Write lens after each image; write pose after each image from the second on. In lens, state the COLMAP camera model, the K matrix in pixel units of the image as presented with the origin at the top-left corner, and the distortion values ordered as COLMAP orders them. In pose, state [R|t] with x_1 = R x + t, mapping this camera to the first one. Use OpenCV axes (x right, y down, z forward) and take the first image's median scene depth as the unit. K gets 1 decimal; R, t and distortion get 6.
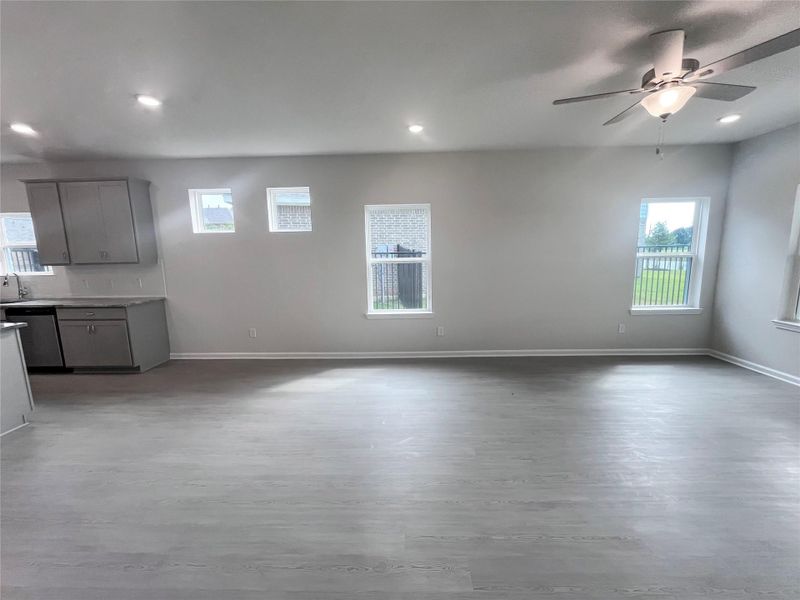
lens RADIAL K [[326.0, 0, 405.7], [0, 326.0, 299.5], [0, 0, 1]] dist [-0.004162, -0.000633]
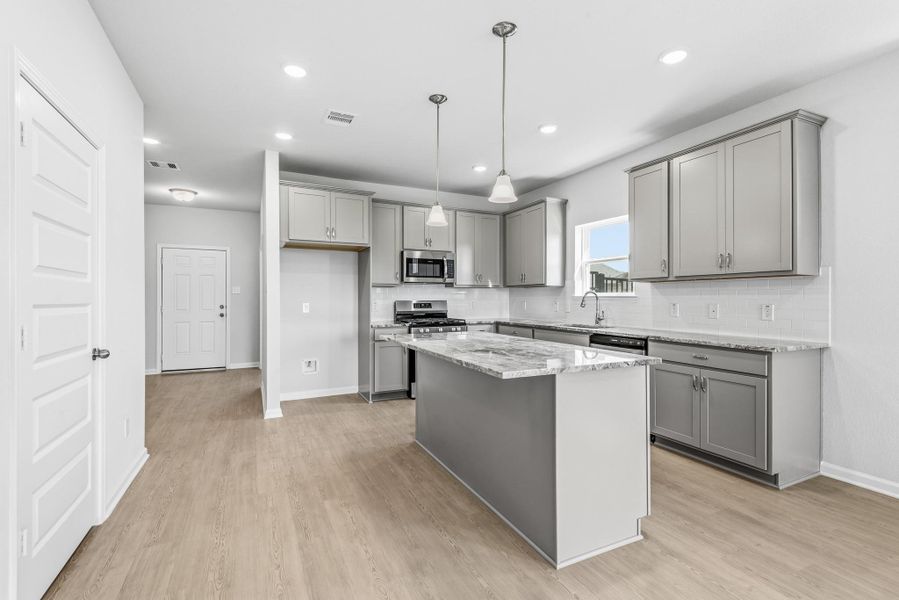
lens RADIAL K [[412.2, 0, 448.7], [0, 412.2, 299.2], [0, 0, 1]] dist [0.028632, -0.002928]
pose [[0.452670, 0.018869, -0.891479, -0.465167], [-0.141394, 0.988646, -0.050871, 0.041354], [0.880397, 0.149077, 0.450198, 0.217608]]
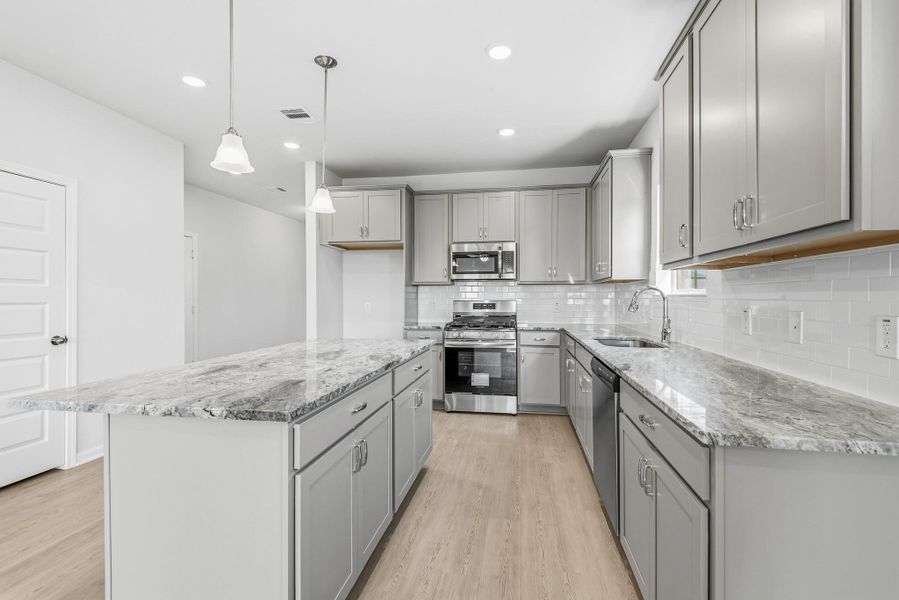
lens RADIAL K [[412.2, 0, 447.9], [0, 412.2, 300.1], [0, 0, 1]] dist [0.028632, -0.002928]
pose [[-0.150152, 0.024144, -0.988368, -0.539045], [-0.145157, 0.988330, 0.046195, -0.048984], [0.977949, 0.150405, -0.144895, 0.807370]]
